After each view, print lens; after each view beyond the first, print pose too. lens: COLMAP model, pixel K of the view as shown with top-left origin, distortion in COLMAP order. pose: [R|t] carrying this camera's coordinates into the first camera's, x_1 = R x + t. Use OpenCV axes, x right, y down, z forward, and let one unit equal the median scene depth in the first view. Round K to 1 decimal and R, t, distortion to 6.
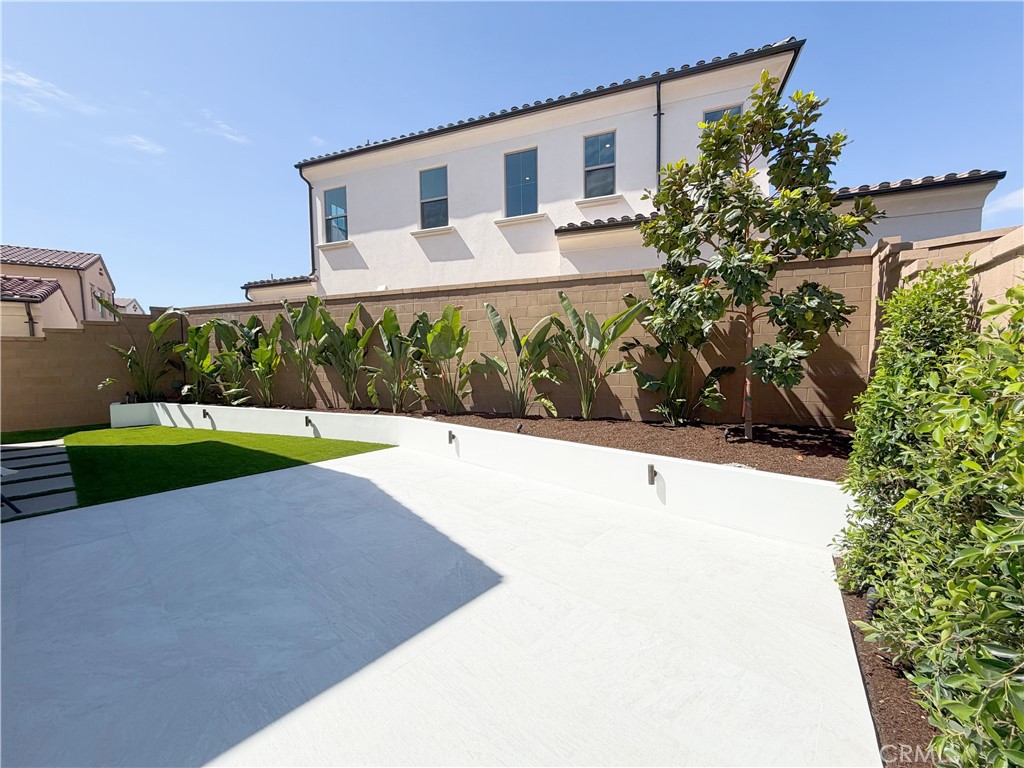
lens RADIAL K [[407.2, 0, 511.9], [0, 407.2, 386.9], [0, 0, 1]] dist [-0.001027, -0.000114]
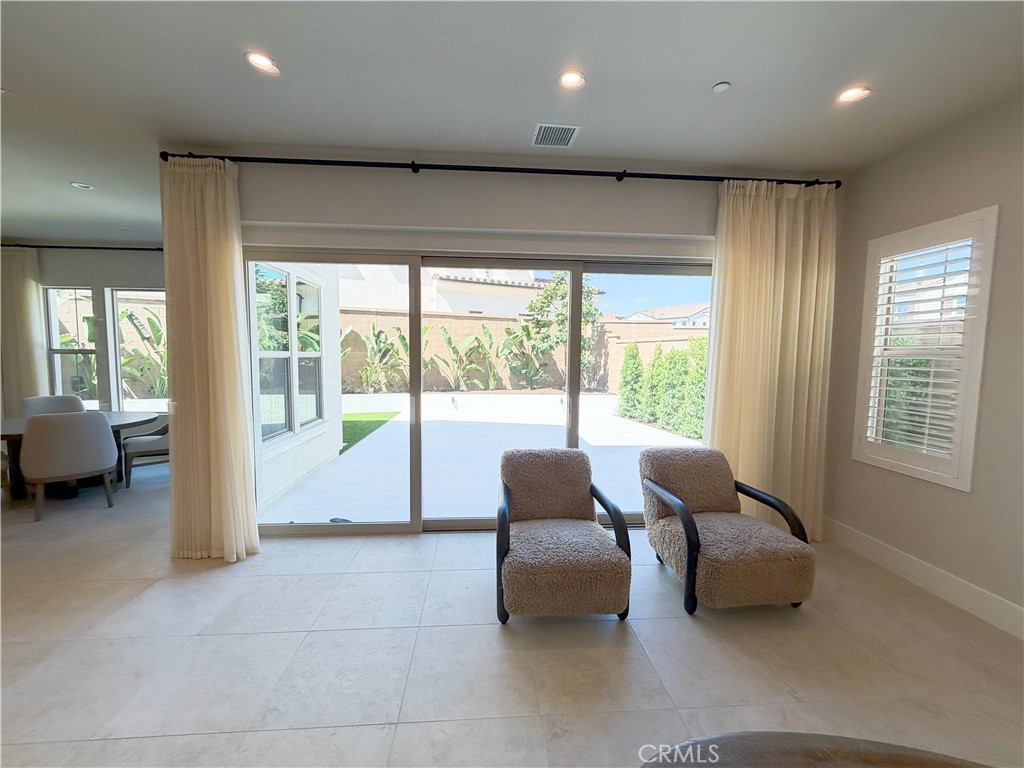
lens RADIAL K [[407.2, 0, 509.3], [0, 407.2, 385.8], [0, 0, 1]] dist [-0.001027, -0.000114]
pose [[0.705376, -0.034785, 0.707979, -0.852888], [0.029602, 0.999369, 0.019609, 0.018545], [-0.708215, 0.007126, 0.705961, -0.329037]]
